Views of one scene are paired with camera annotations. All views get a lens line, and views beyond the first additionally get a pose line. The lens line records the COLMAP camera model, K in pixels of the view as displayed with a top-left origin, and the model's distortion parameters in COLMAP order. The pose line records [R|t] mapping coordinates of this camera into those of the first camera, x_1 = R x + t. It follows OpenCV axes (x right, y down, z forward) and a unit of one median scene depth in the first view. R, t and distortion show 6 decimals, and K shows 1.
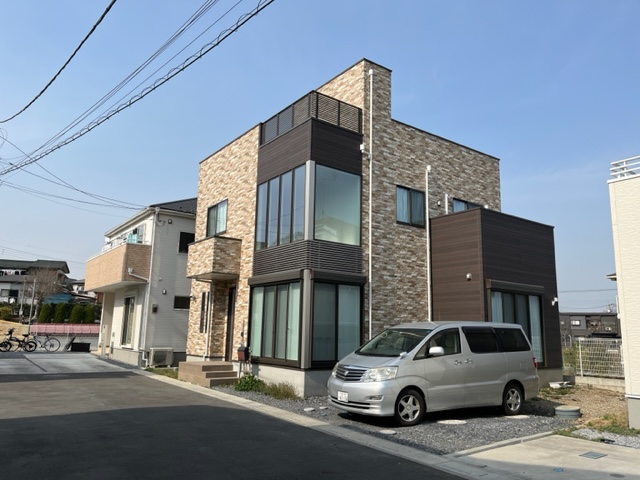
lens RADIAL K [[486.6, 0, 320.0], [0, 486.6, 242.4], [0, 0, 1]] dist [0.038068, -0.038639]
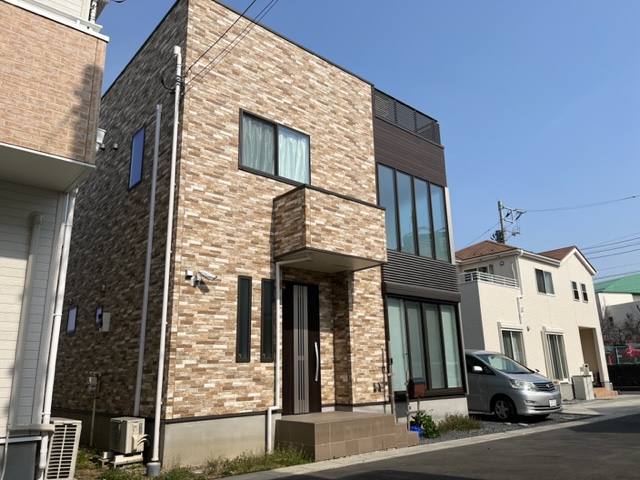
lens RADIAL K [[486.6, 0, 318.8], [0, 486.6, 237.9], [0, 0, 1]] dist [0.038068, -0.038639]
pose [[-0.091940, 0.241259, 0.966096, -0.856113], [-0.164698, 0.953158, -0.253702, 0.210368], [-0.982050, -0.182439, -0.047898, 1.147789]]
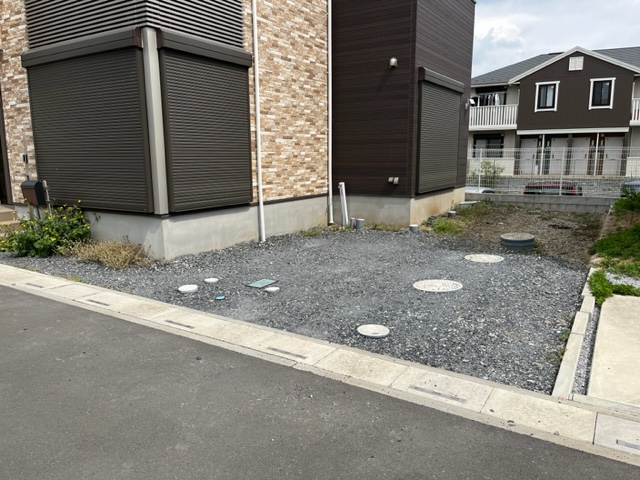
lens RADIAL K [[486.6, 0, 315.2], [0, 486.6, 234.5], [0, 0, 1]] dist [0.038068, -0.038639]
pose [[0.931309, -0.089609, 0.353035, -0.055555], [-0.037583, 0.940449, 0.337852, 0.065875], [-0.362286, -0.327913, 0.872481, 0.352713]]
